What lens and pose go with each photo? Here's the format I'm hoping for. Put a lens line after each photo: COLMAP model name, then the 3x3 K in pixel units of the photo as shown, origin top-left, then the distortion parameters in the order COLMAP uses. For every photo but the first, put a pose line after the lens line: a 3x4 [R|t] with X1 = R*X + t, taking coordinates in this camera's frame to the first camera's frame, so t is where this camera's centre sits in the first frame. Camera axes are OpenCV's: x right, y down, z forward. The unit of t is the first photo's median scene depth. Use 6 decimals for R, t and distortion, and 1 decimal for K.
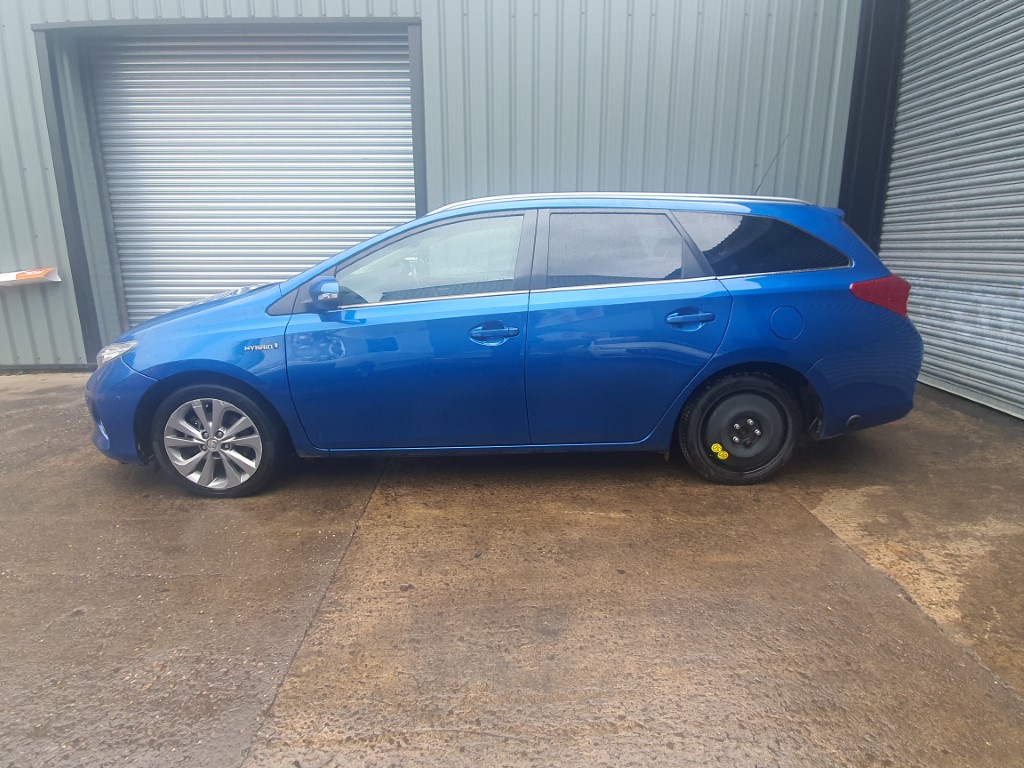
lens RADIAL K [[518.5, 0, 507.5], [0, 518.5, 368.2], [0, 0, 1]] dist [0.007587, -0.013488]
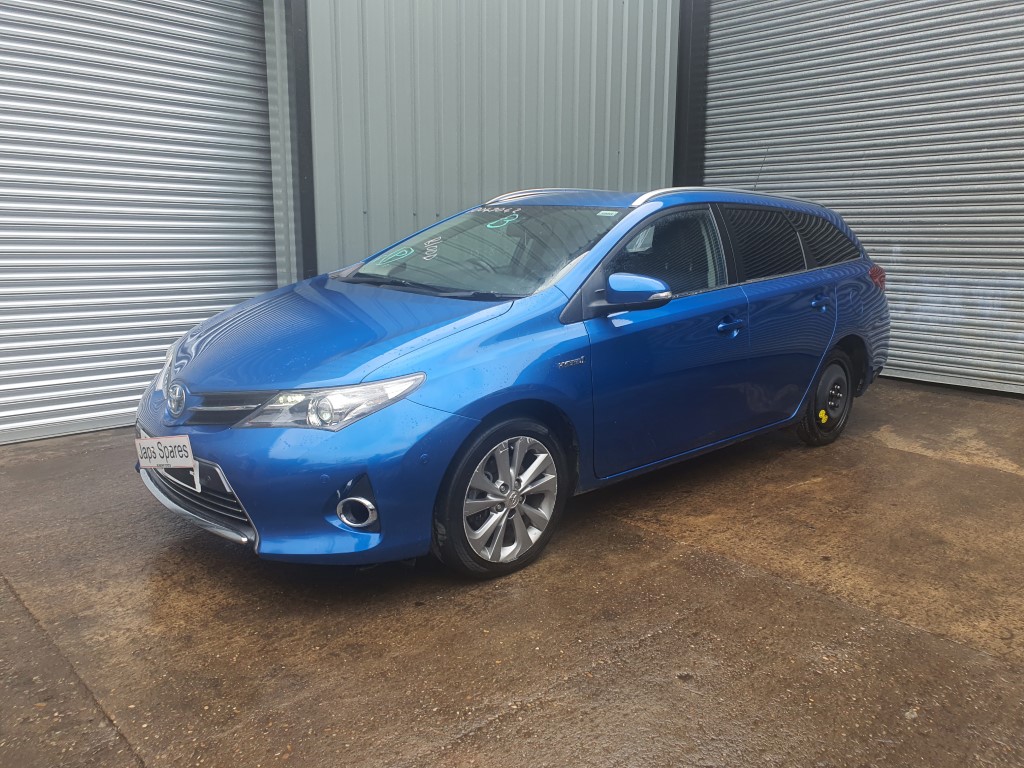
lens RADIAL K [[796.4, 0, 509.3], [0, 796.4, 383.5], [0, 0, 1]] dist [0.032267, -0.028454]
pose [[0.731730, -0.111358, 0.672436, -1.333349], [0.135132, 0.990682, 0.017014, -0.039095], [-0.668064, 0.078418, 0.739960, 0.141764]]
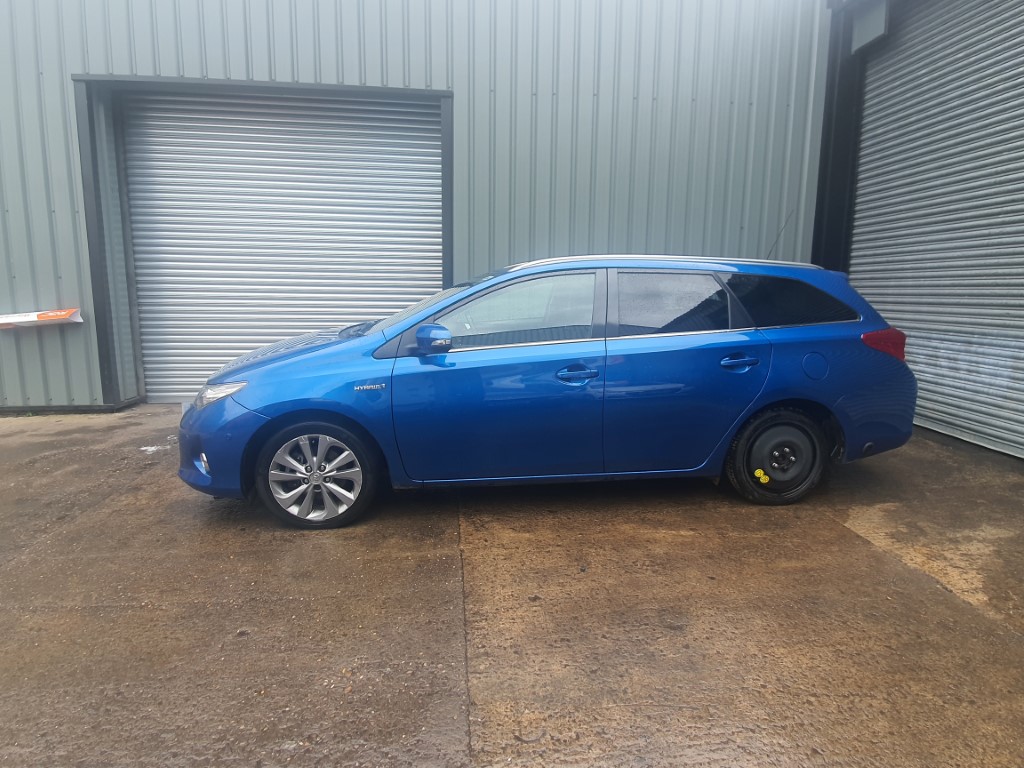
lens RADIAL K [[518.5, 0, 506.5], [0, 518.5, 368.7], [0, 0, 1]] dist [0.007587, -0.013488]
pose [[0.995534, 0.001382, 0.094396, -0.277880], [0.005931, 0.997002, -0.077146, 0.006786], [-0.094220, 0.077361, 0.992541, -0.122134]]
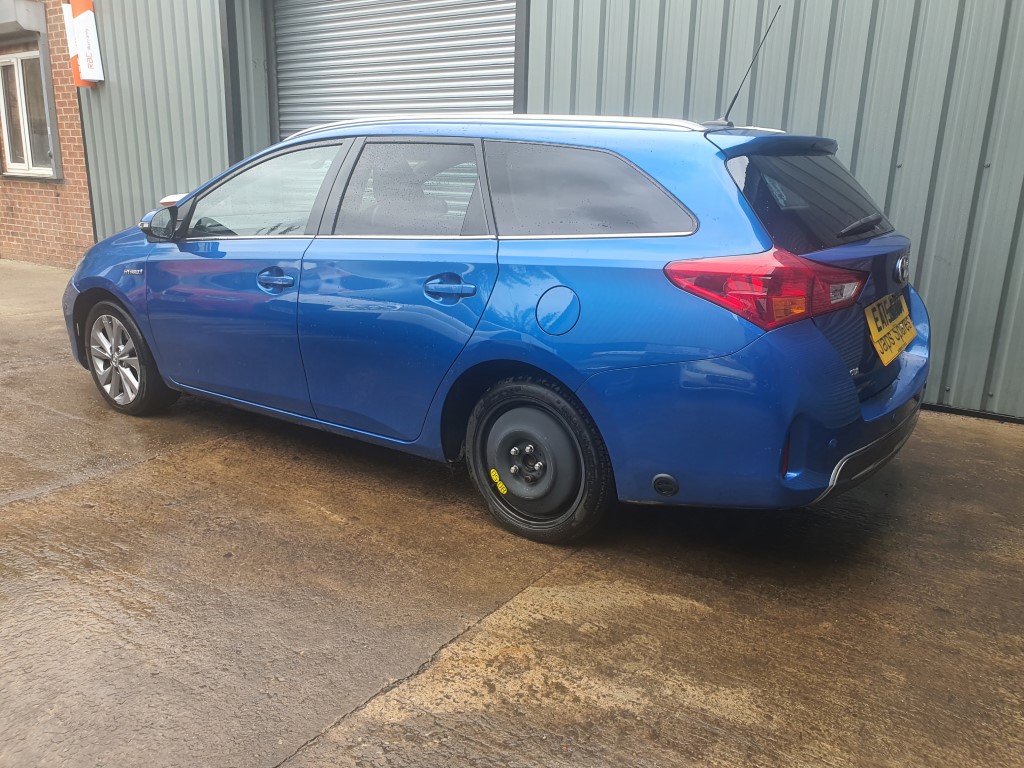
lens RADIAL K [[796.4, 0, 532.3], [0, 796.4, 382.3], [0, 0, 1]] dist [0.032267, -0.028454]
pose [[0.814715, 0.171678, -0.553865, 1.052180], [-0.161439, 0.984557, 0.067707, -0.056351], [0.556936, 0.034254, 0.829849, 0.119039]]
